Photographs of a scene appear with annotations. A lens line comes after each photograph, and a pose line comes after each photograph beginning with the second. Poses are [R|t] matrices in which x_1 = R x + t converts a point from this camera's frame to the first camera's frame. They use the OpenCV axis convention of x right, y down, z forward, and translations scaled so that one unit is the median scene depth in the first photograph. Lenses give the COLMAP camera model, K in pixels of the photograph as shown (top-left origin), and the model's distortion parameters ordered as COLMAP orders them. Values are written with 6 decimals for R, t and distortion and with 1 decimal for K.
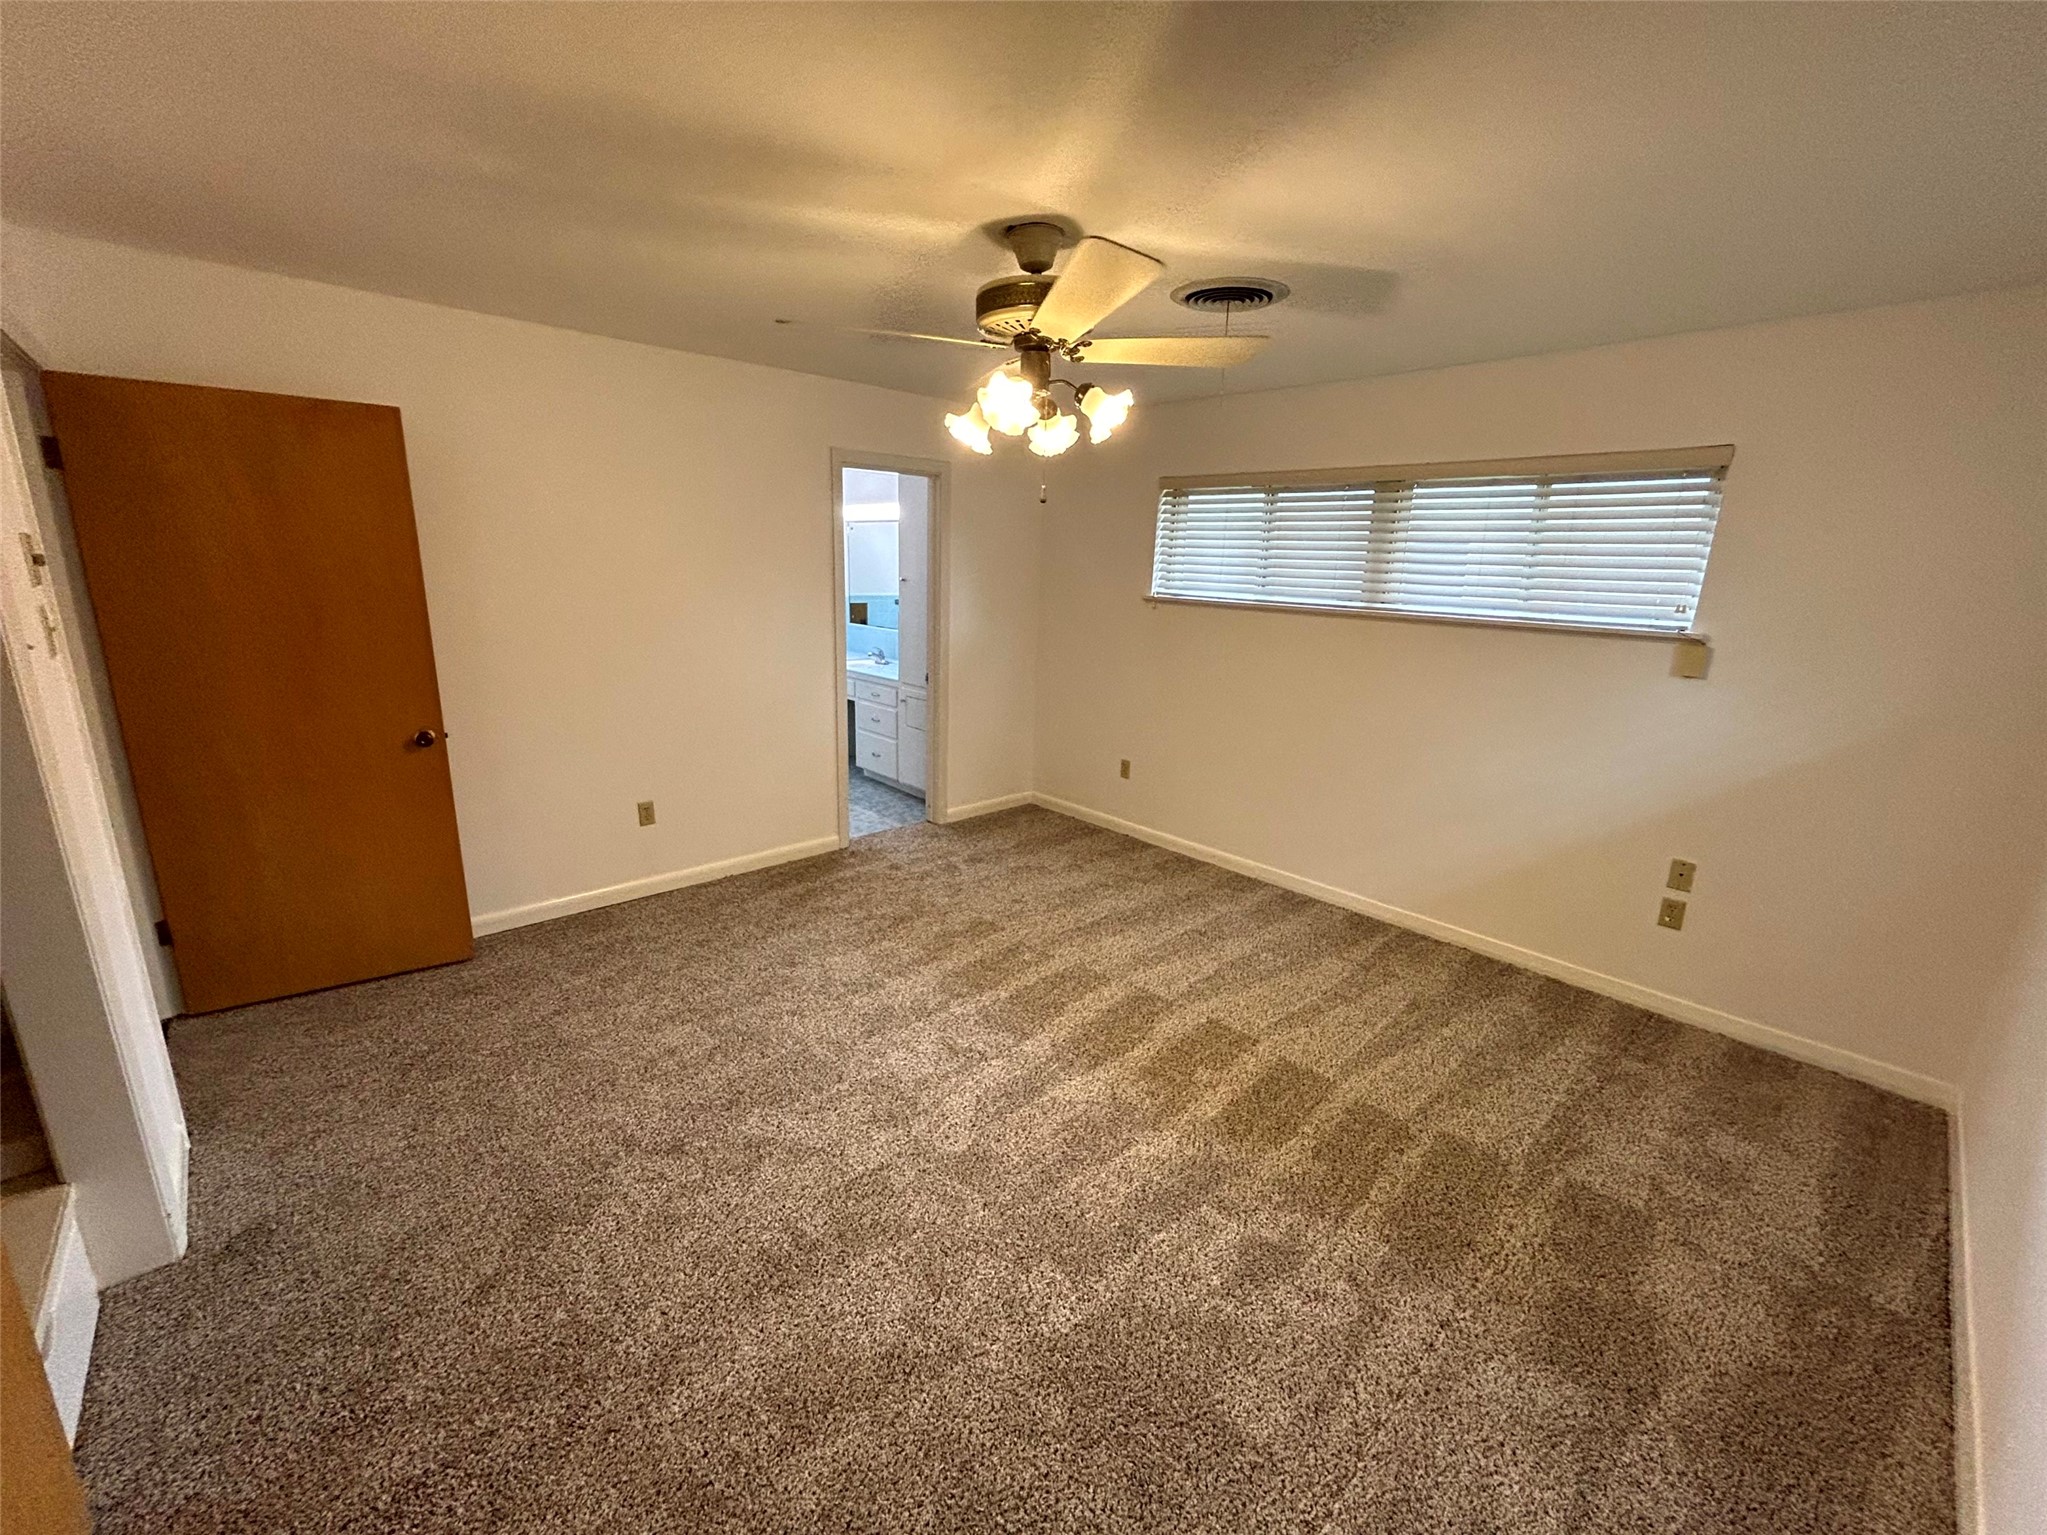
lens RADIAL K [[819.8, 0, 1039.6], [0, 819.8, 766.3], [0, 0, 1]] dist [0.001055, 0.000015]
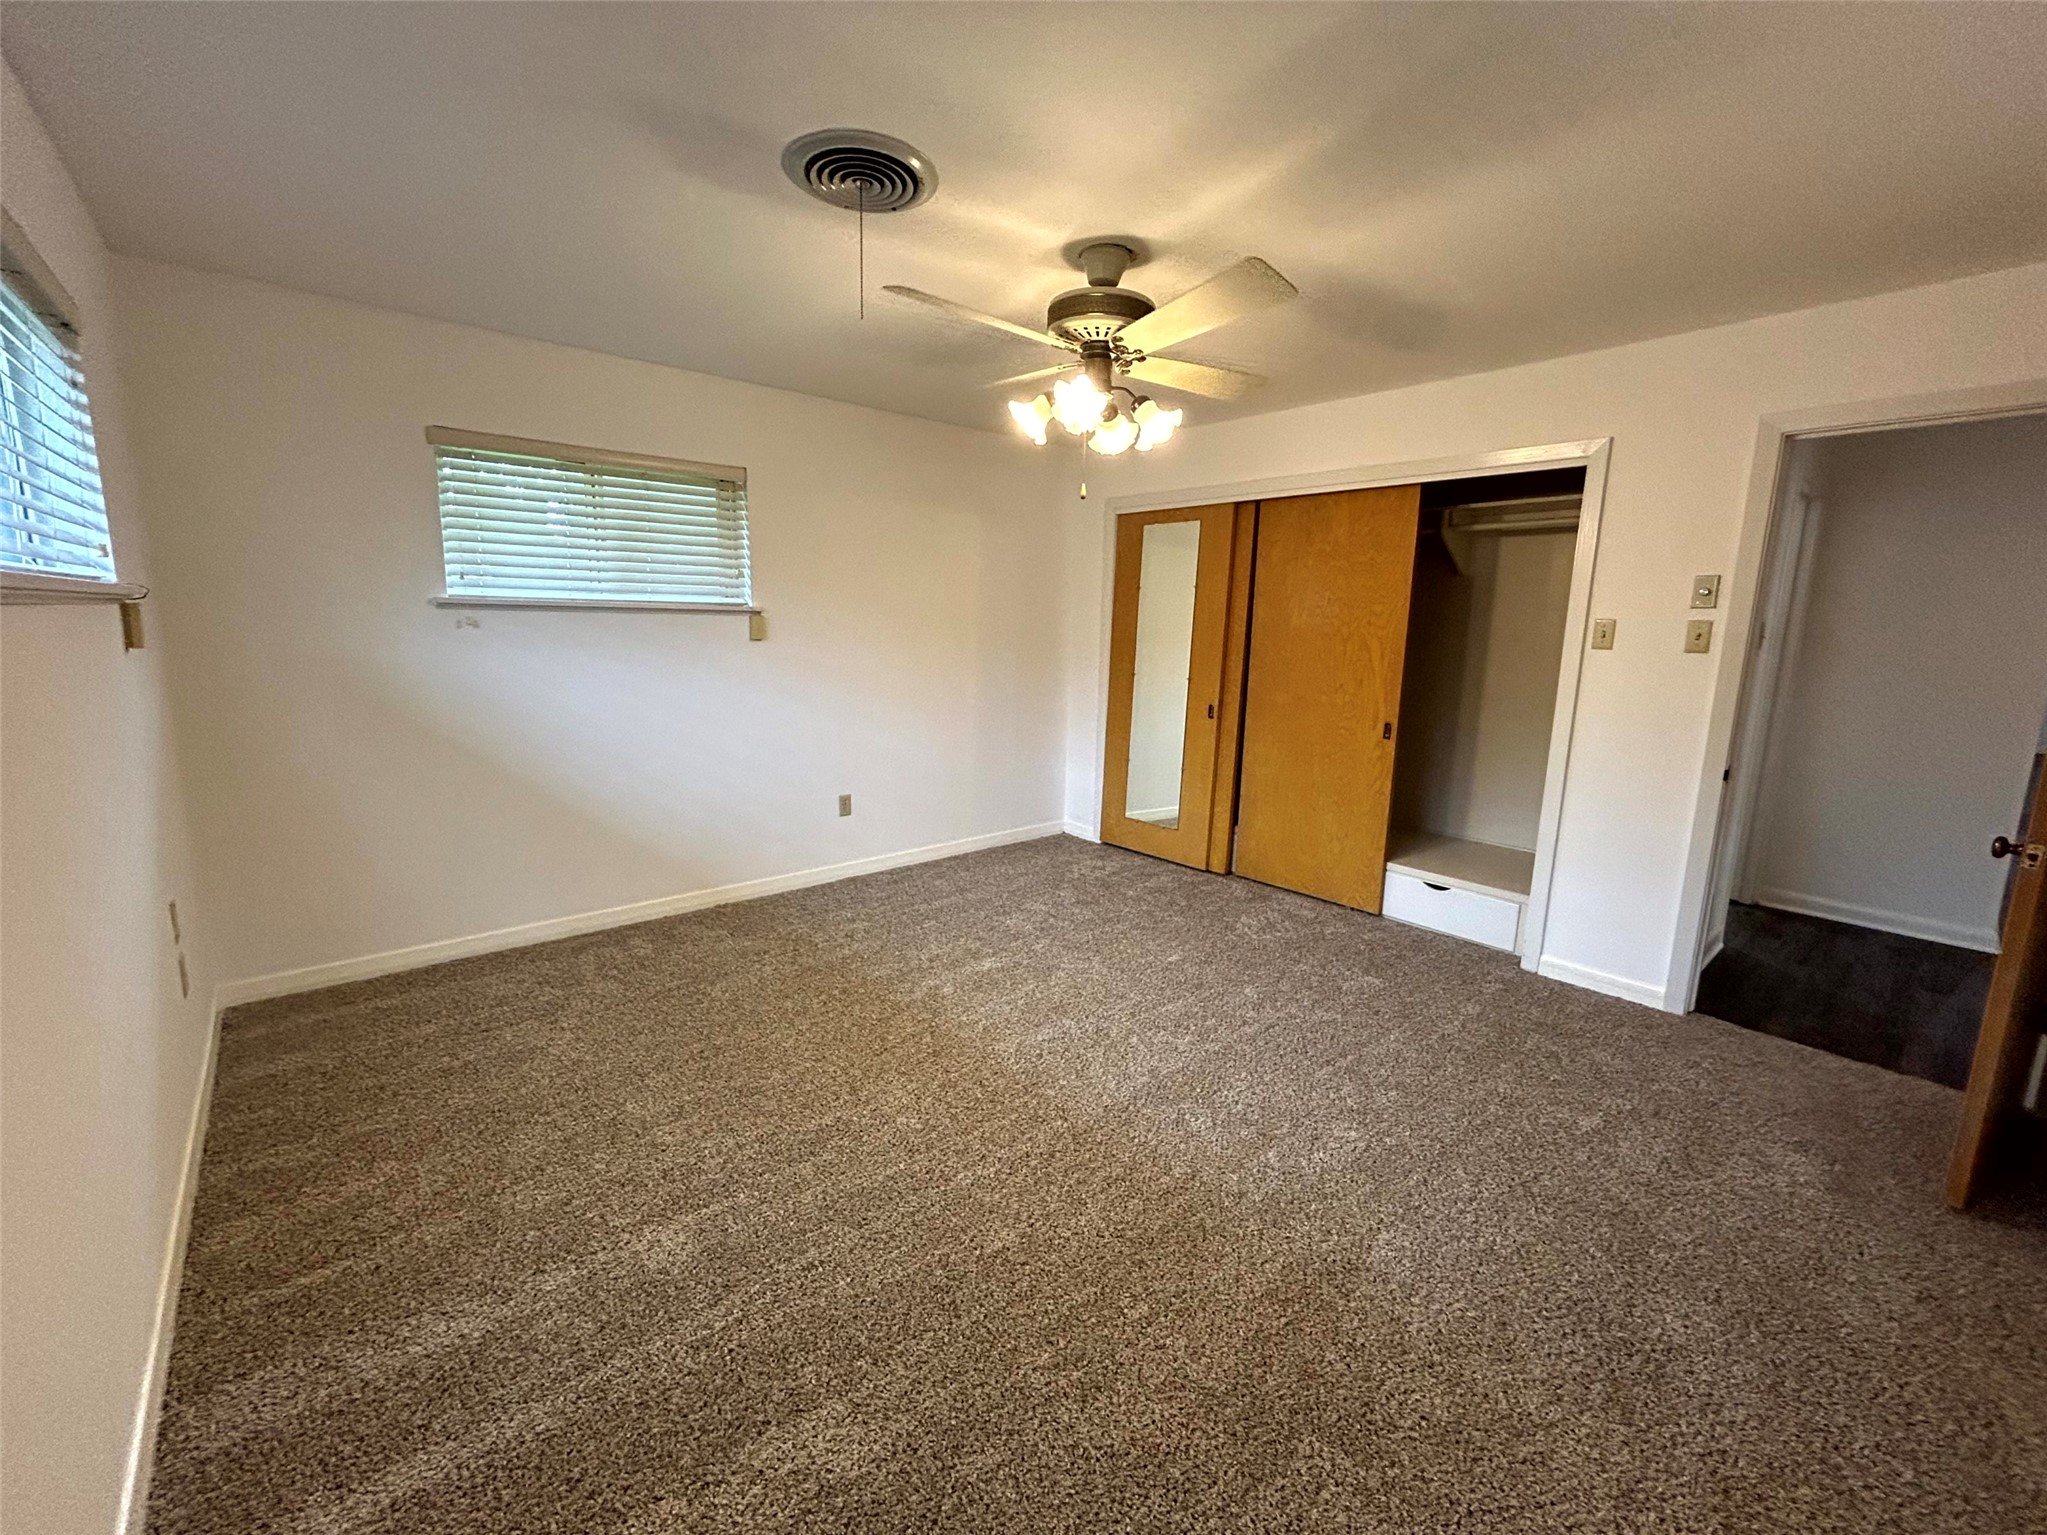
lens RADIAL K [[826.3, 0, 1029.0], [0, 826.3, 759.5], [0, 0, 1]] dist [-0.000323, -0.000428]
pose [[-0.998227, -0.054791, 0.023253, 0.031239], [-0.040981, 0.915992, 0.399097, -0.242107], [-0.043166, 0.397436, -0.916614, 1.137329]]
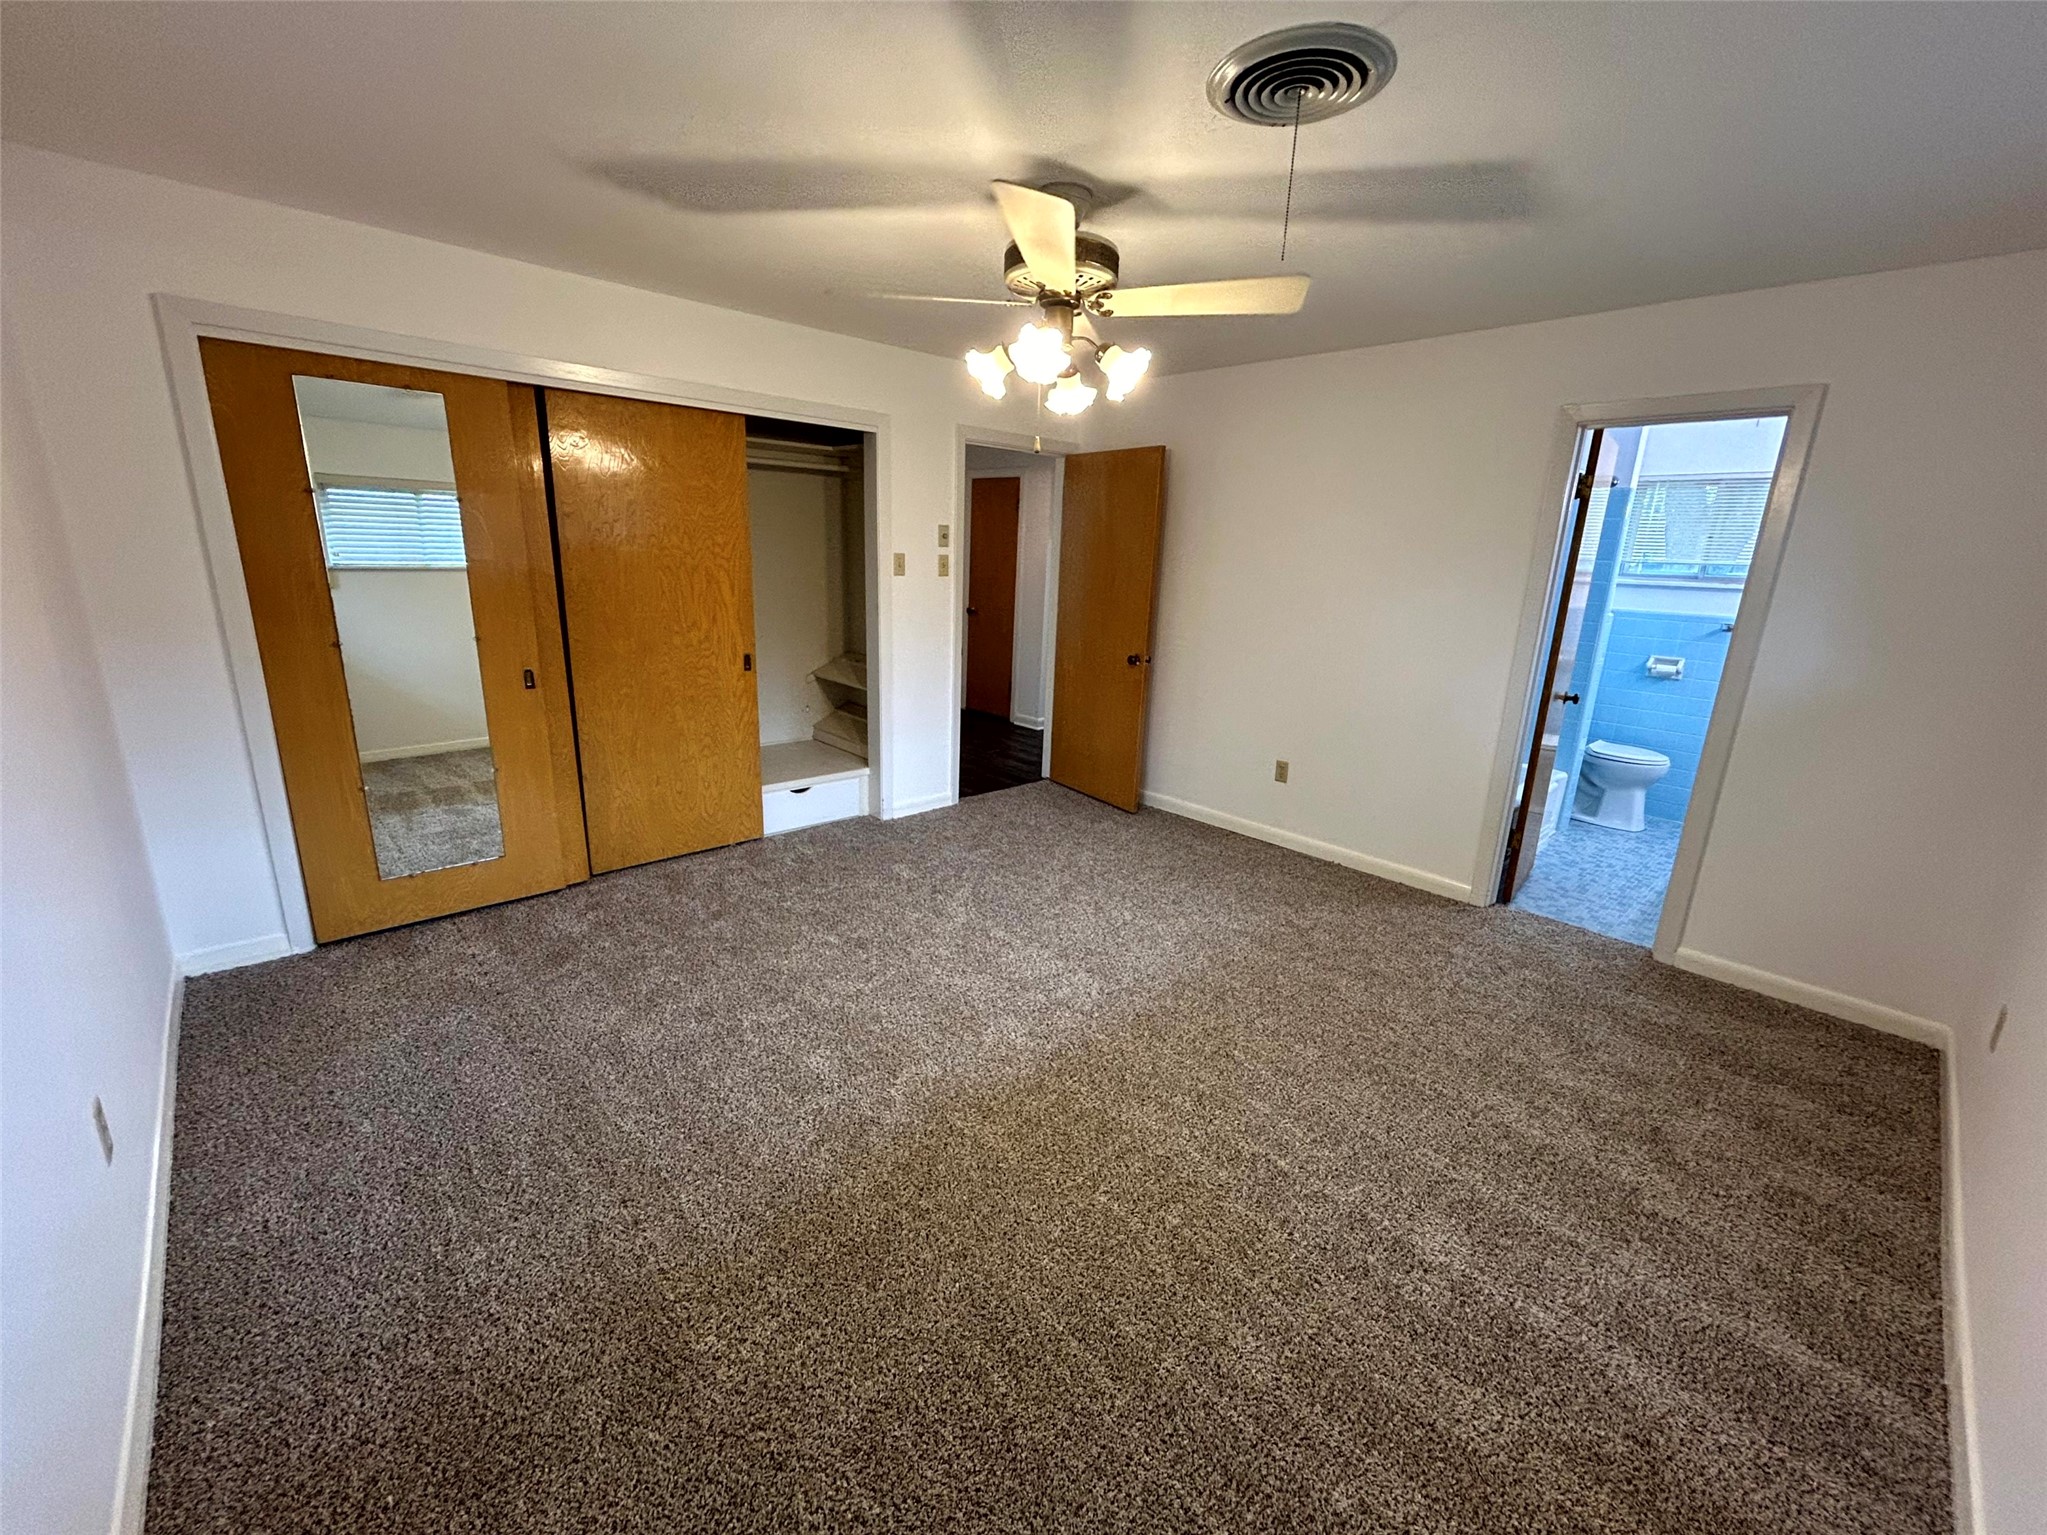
lens RADIAL K [[826.3, 0, 1029.0], [0, 826.3, 759.5], [0, 0, 1]] dist [-0.000323, -0.000428]
pose [[-0.000230, 0.219674, -0.975573, 0.602418], [-0.274604, 0.938056, 0.211291, -0.100605], [0.961557, 0.267945, 0.060108, 0.535811]]
